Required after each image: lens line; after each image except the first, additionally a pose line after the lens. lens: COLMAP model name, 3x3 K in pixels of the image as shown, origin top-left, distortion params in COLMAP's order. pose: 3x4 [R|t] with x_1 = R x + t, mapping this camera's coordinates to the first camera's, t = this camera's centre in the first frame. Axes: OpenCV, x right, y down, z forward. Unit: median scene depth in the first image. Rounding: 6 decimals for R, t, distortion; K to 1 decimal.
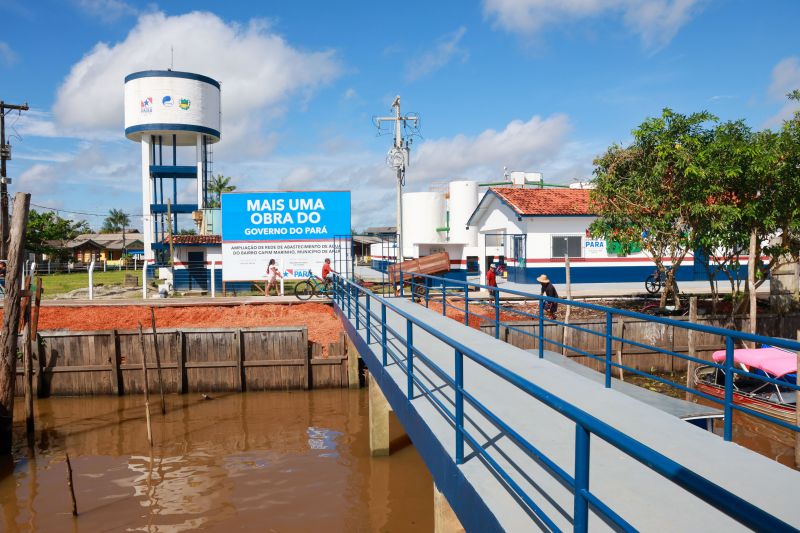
lens RADIAL K [[546.4, 0, 400.0], [0, 546.4, 266.5], [0, 0, 1]] dist [-0.131866, 0.072806]
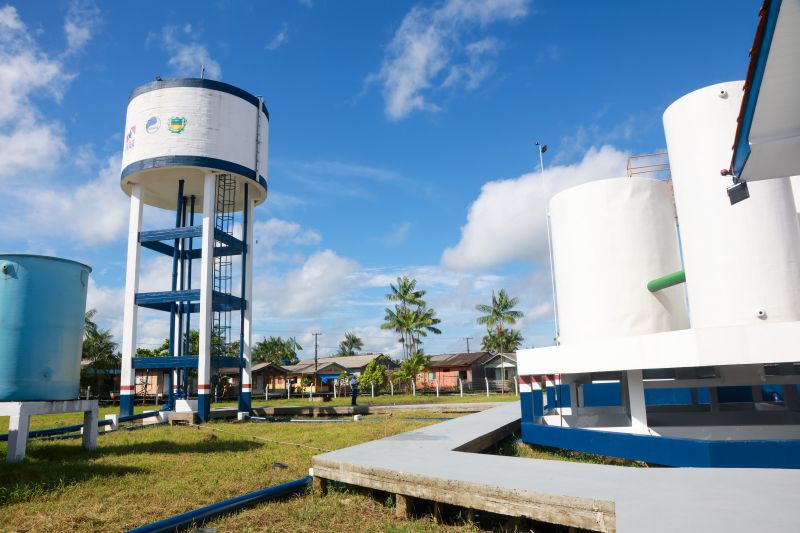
lens RADIAL K [[546.4, 0, 400.0], [0, 546.4, 266.5], [0, 0, 1]] dist [-0.131866, 0.072806]
pose [[0.881506, -0.115765, -0.457761, 0.071164], [0.012366, 0.974806, -0.222710, -0.008321], [0.472010, 0.190660, 0.860729, 0.563459]]
